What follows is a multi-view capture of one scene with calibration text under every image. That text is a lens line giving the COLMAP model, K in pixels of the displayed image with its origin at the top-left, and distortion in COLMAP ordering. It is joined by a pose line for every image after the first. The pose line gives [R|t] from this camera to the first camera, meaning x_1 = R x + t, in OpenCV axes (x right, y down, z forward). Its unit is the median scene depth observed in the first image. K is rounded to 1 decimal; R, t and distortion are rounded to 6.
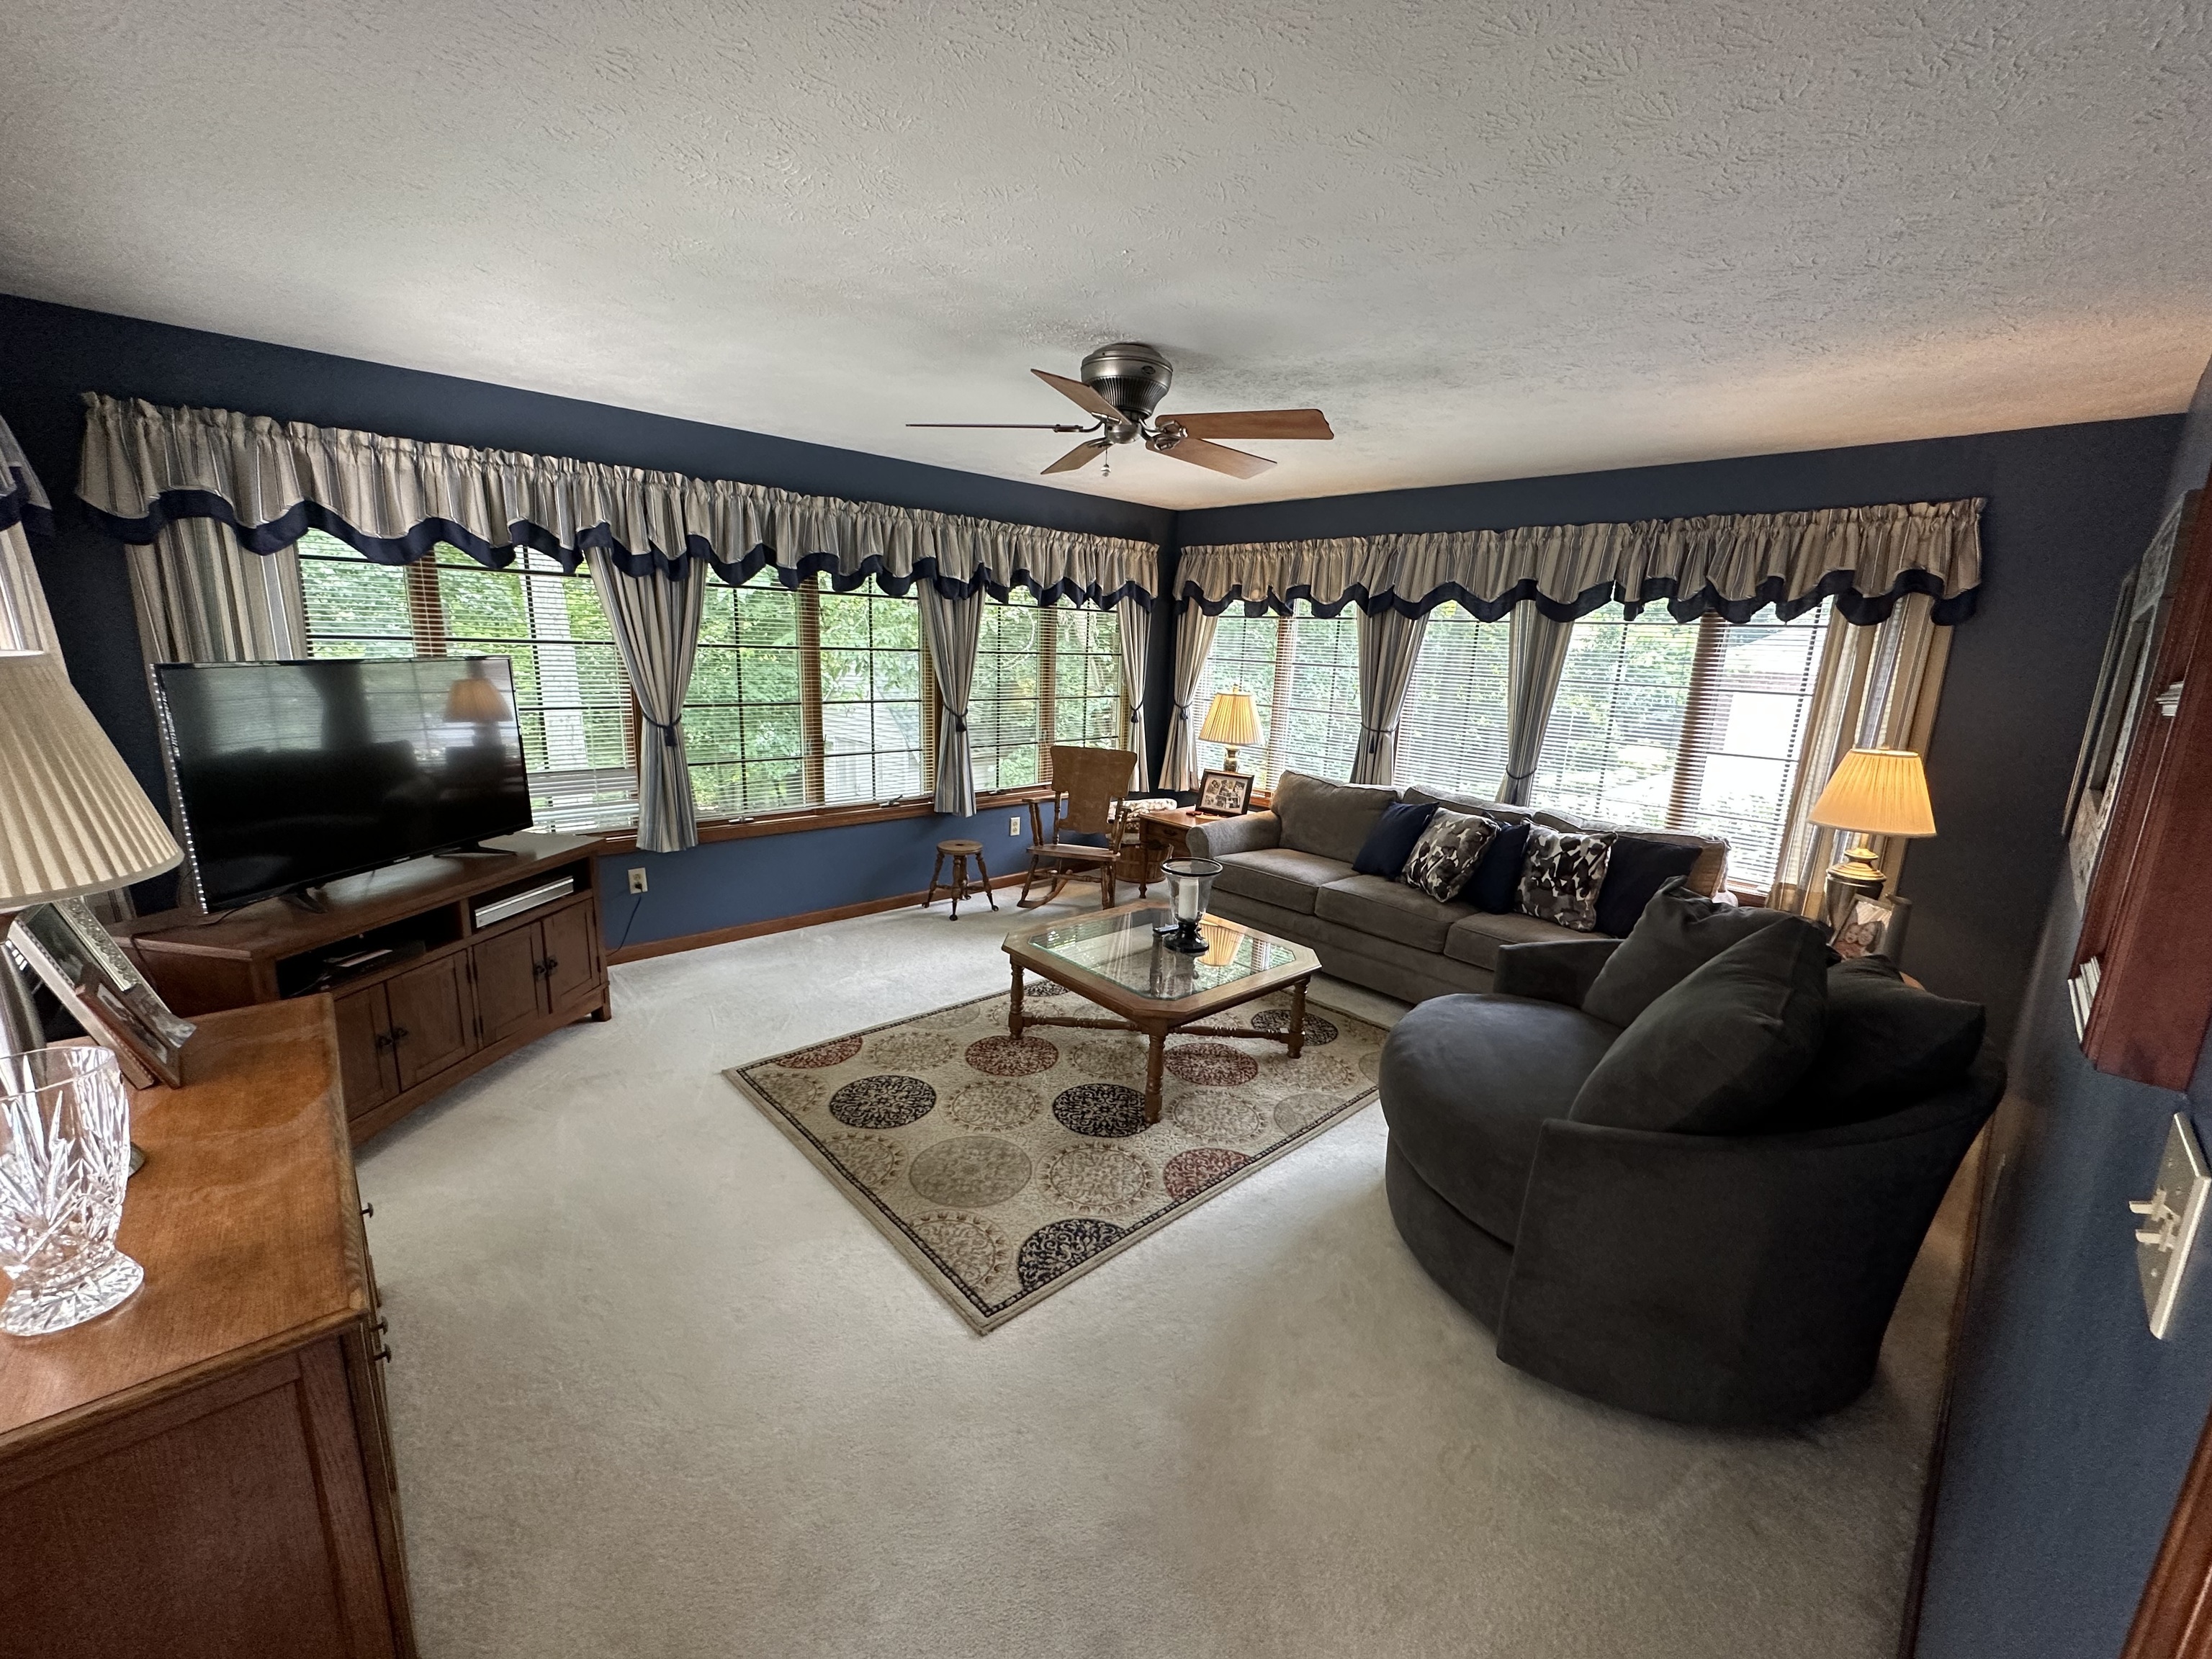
lens RADIAL K [[884.9, 0, 1102.1], [0, 884.9, 826.1], [0, 0, 1]] dist [0.000968, -0.000028]
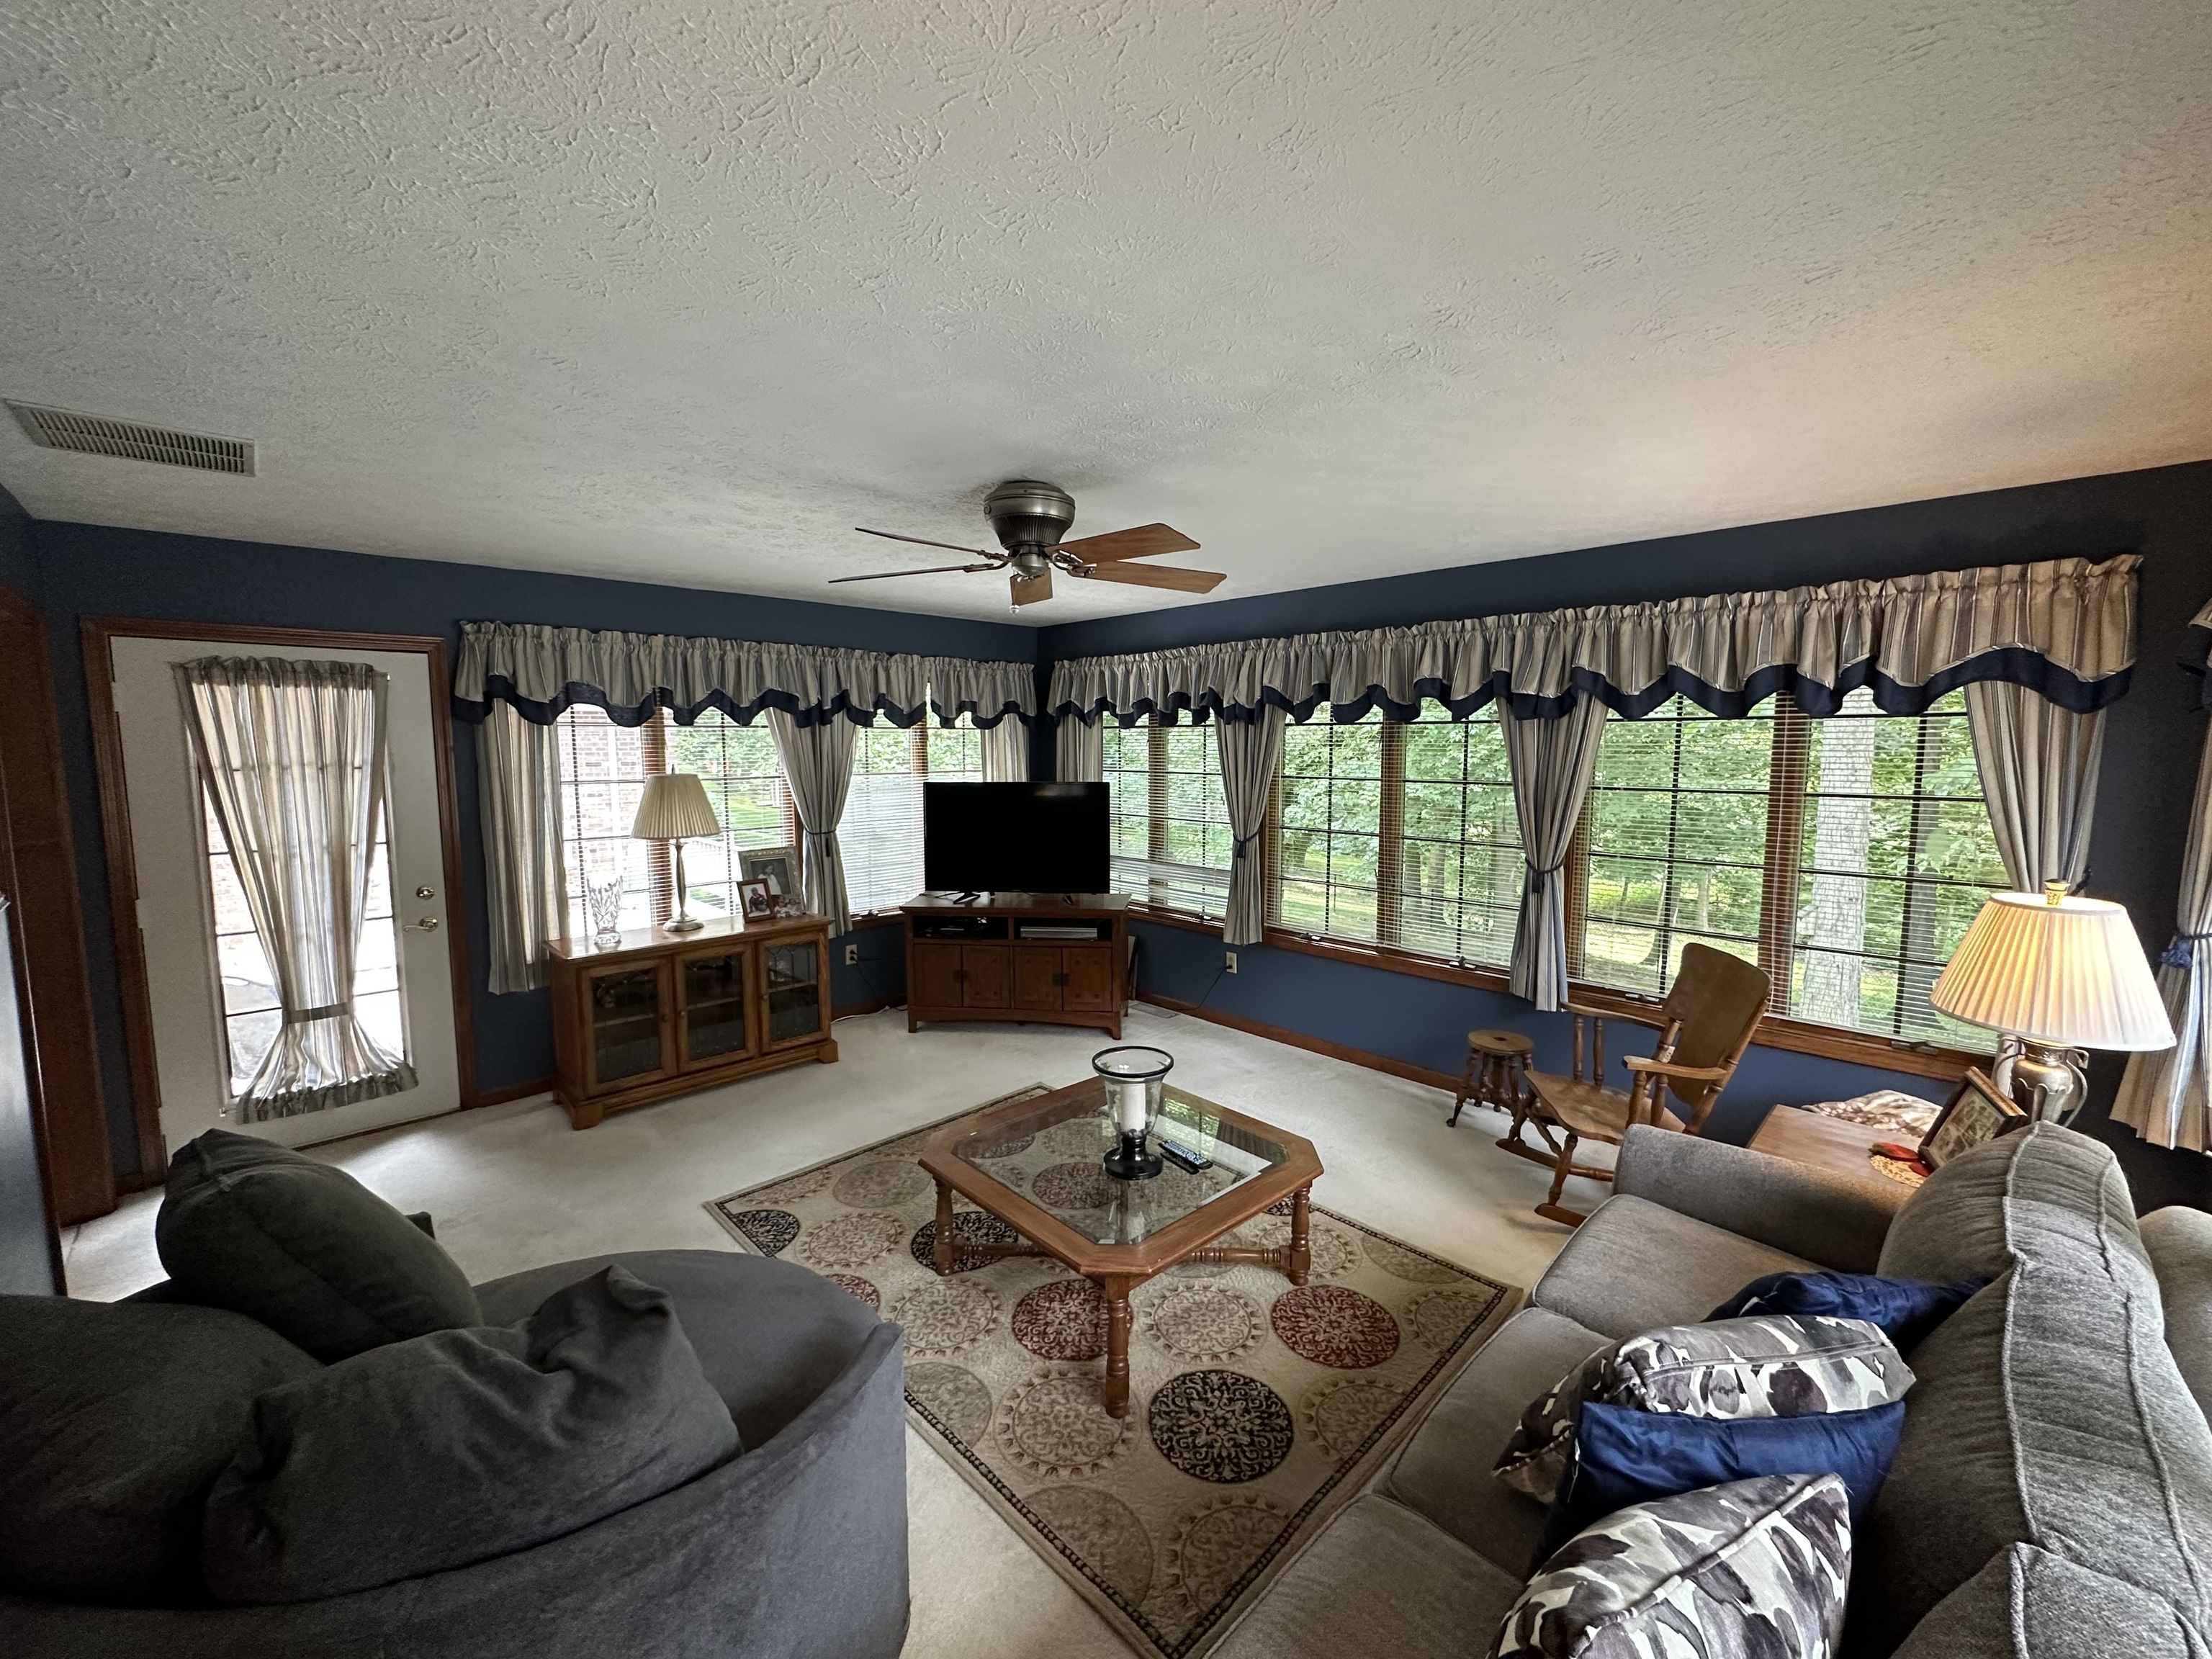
lens RADIAL K [[884.9, 0, 1120.2], [0, 884.9, 821.6], [0, 0, 1]] dist [0.000968, -0.000028]
pose [[0.048107, 0.039731, -0.998052, 0.691163], [-0.218939, 0.975329, 0.028273, -0.131596], [0.974552, 0.217152, 0.055619, 0.735980]]
